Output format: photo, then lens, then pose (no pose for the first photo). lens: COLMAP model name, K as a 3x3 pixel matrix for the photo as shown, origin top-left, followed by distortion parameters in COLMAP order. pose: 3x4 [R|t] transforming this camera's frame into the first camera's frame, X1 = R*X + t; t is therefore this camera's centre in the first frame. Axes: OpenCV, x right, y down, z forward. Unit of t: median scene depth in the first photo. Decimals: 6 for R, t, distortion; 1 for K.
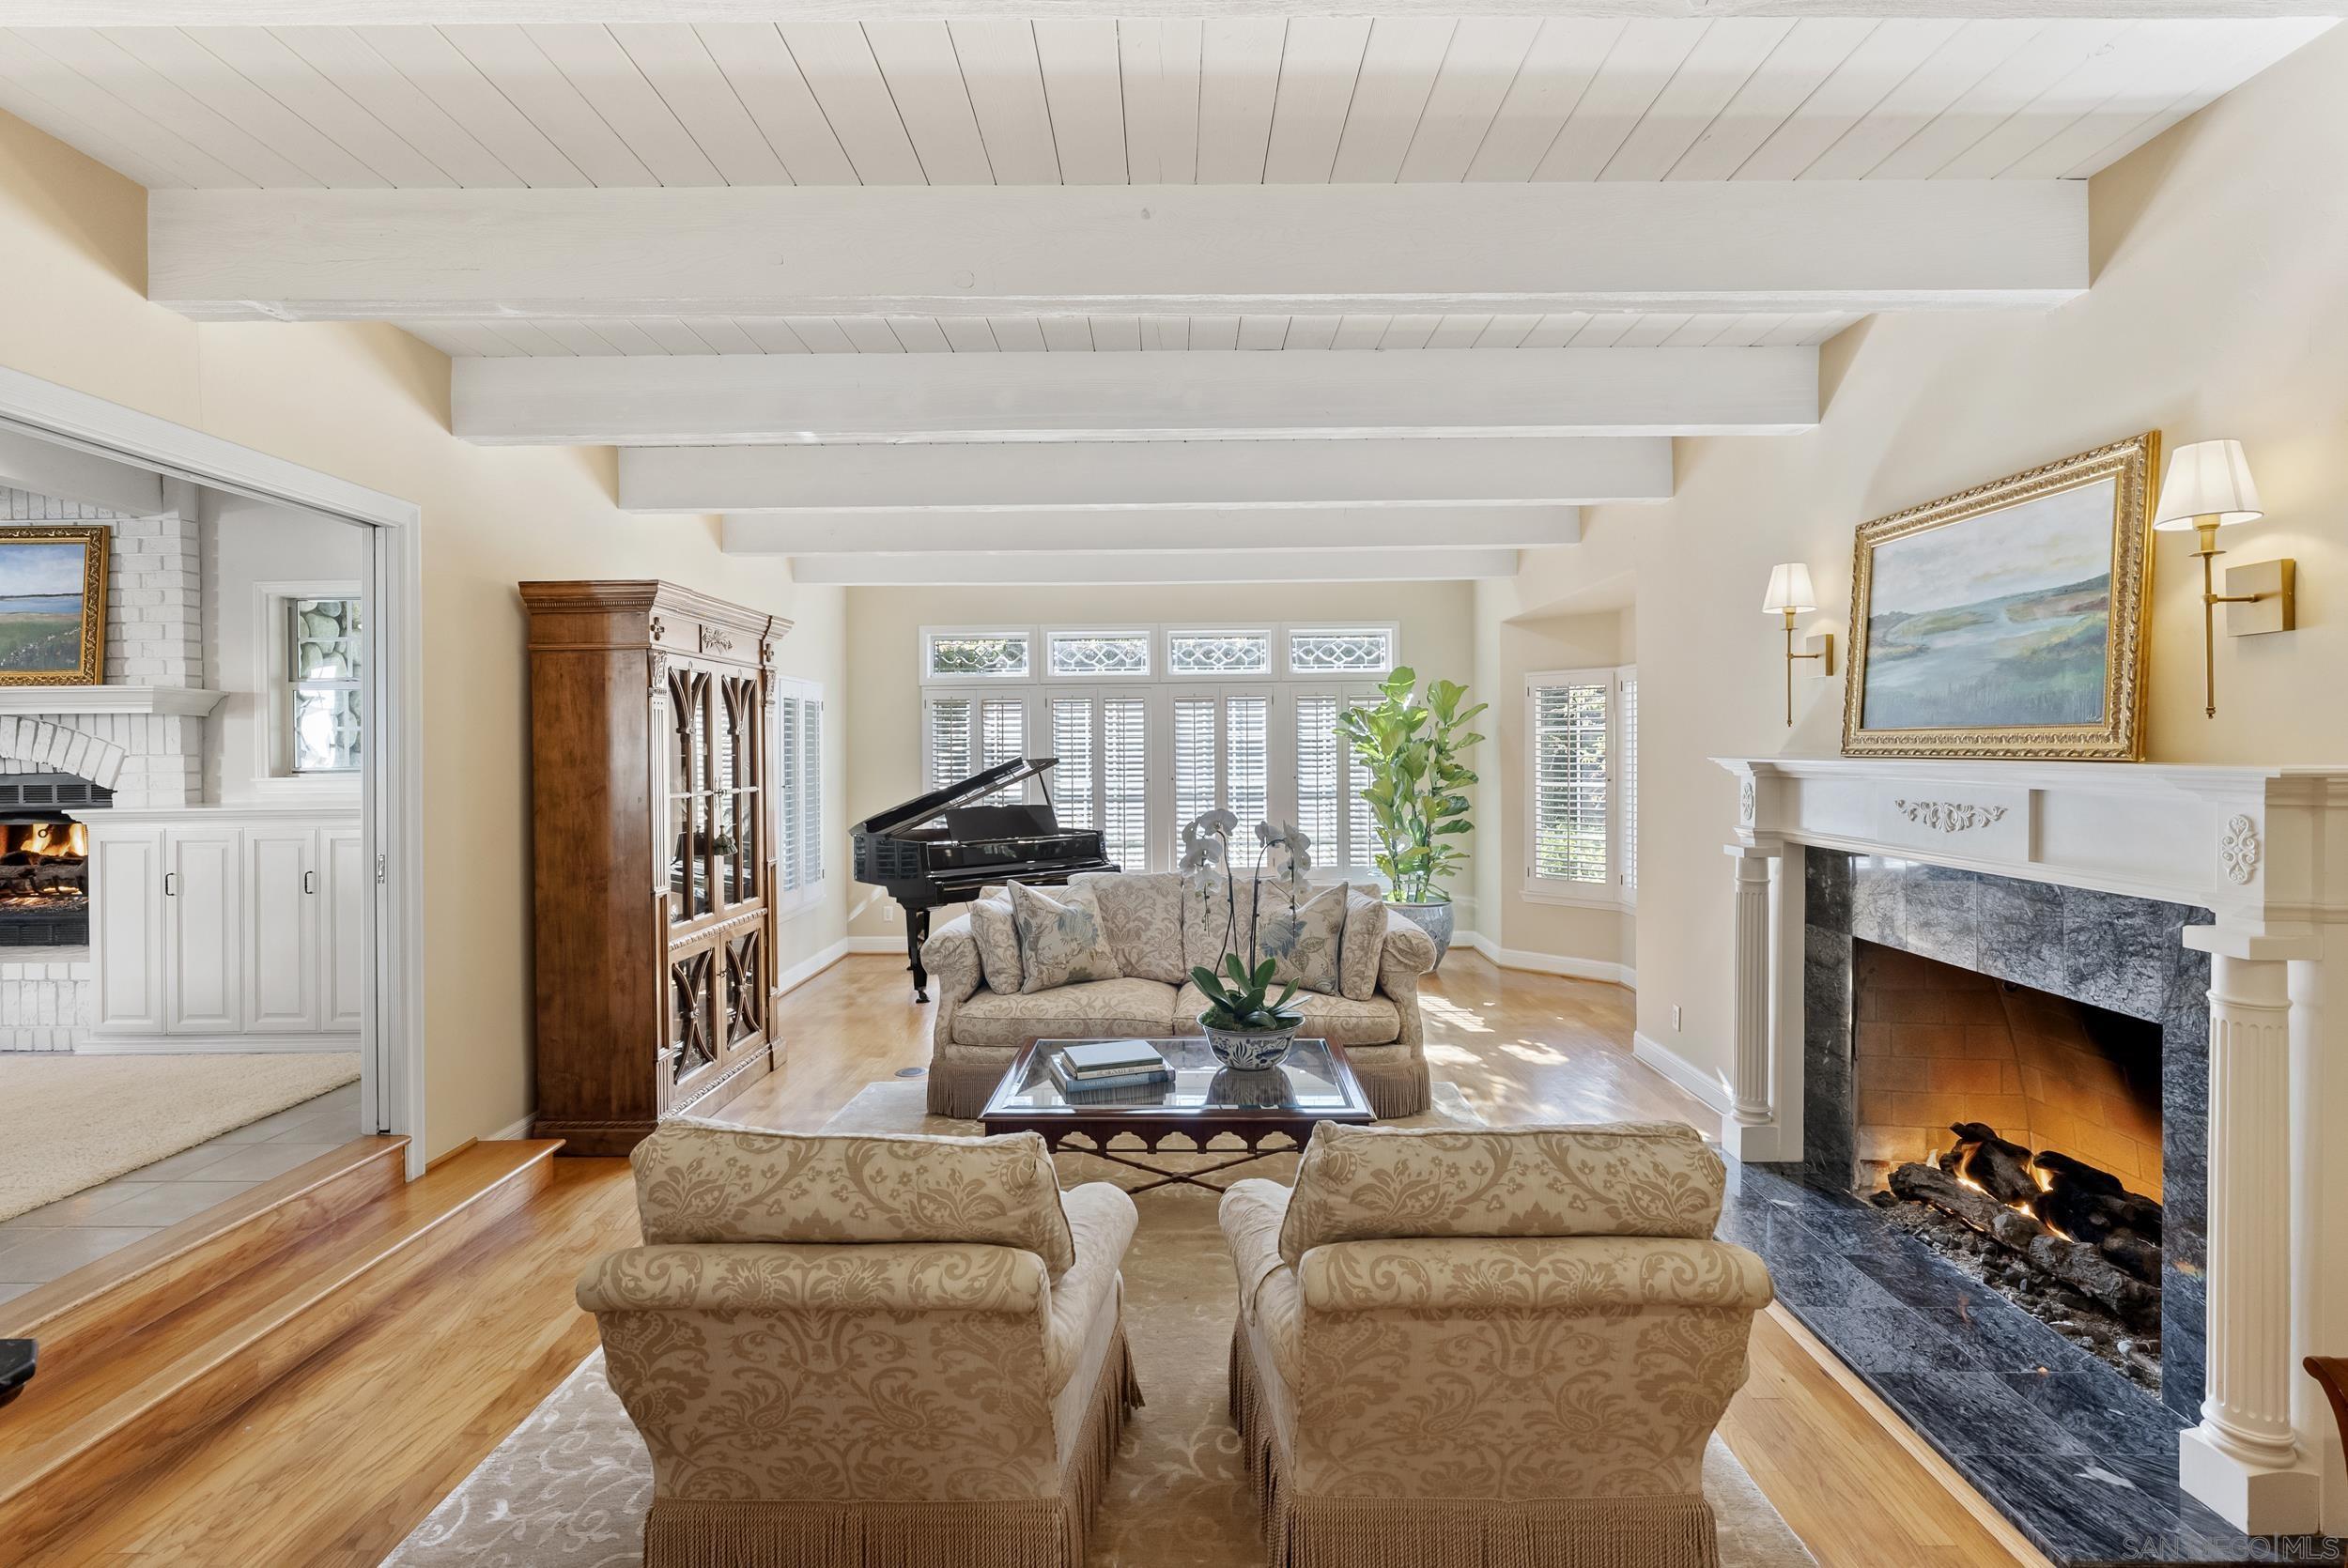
lens RADIAL K [[1067.1, 0, 1180.0], [0, 1067.1, 761.4], [0, 0, 1]] dist [-0.001808, -0.000257]
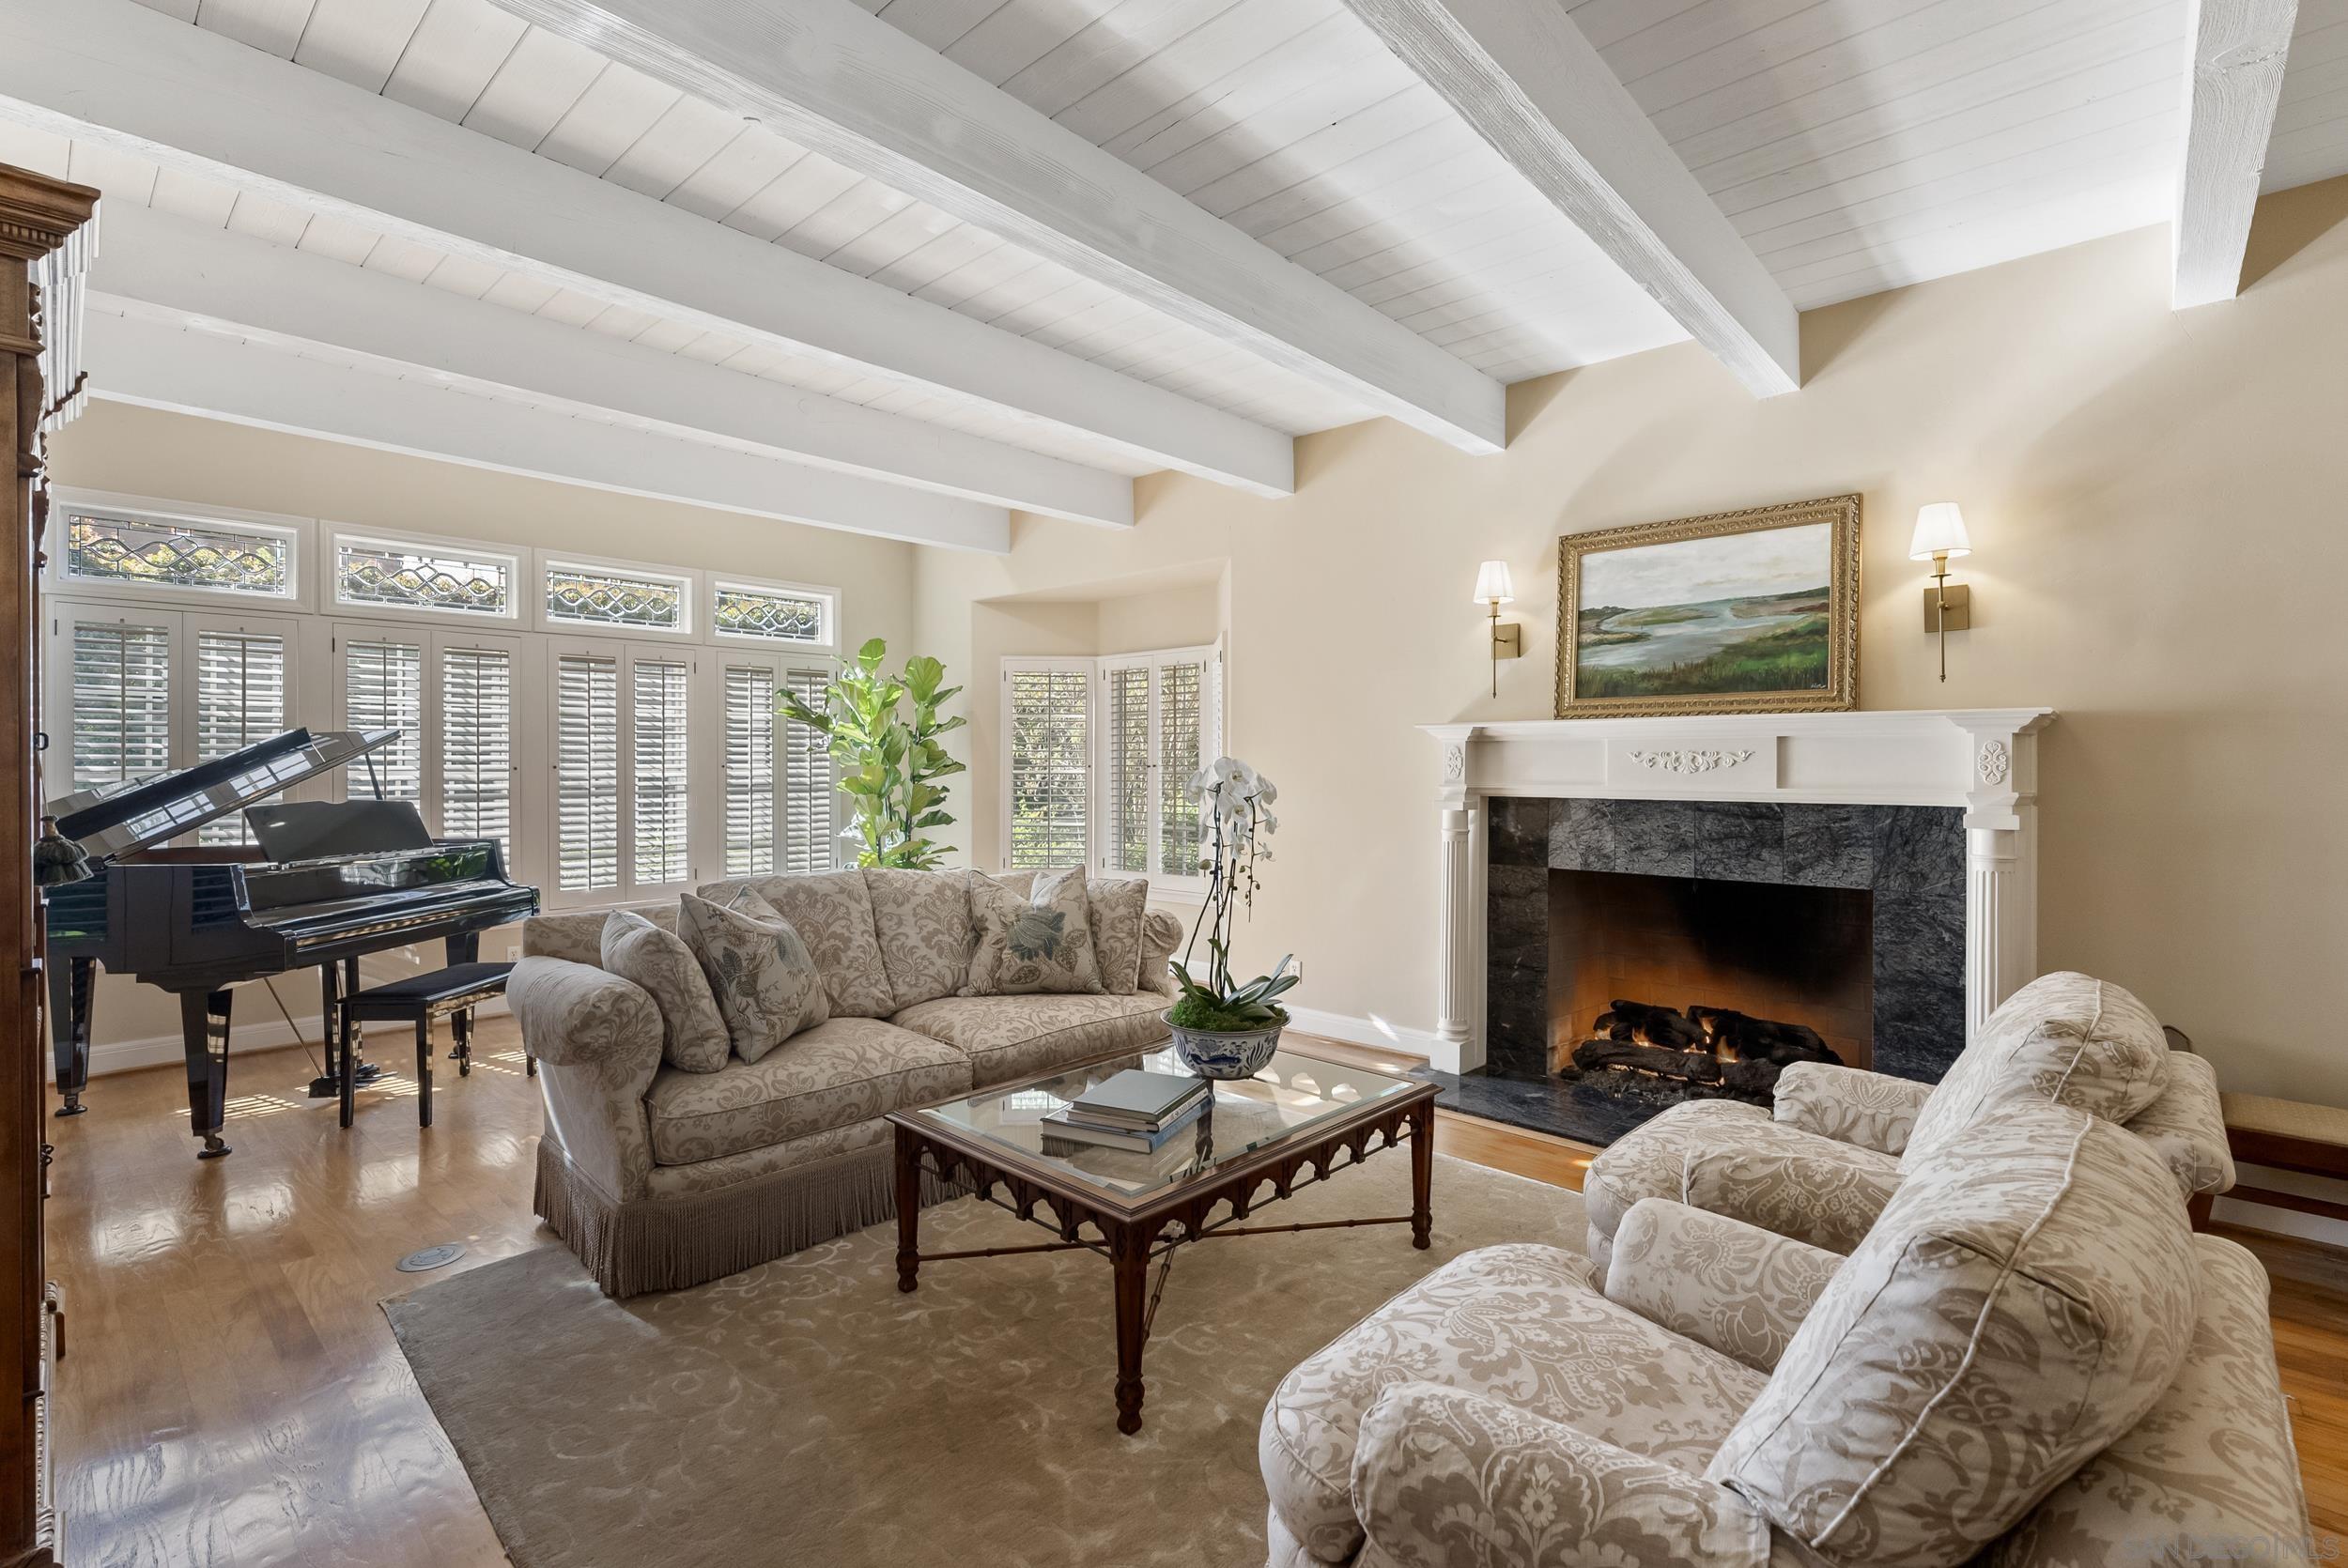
lens RADIAL K [[1061.8, 0, 1179.5], [0, 1061.8, 776.0], [0, 0, 1]] dist [-0.004235, 0.000807]
pose [[0.677595, 0.000734, 0.735435, -0.609654], [0.003285, 0.999987, -0.004025, 0.065670], [-0.735428, 0.005143, 0.677583, 0.516811]]
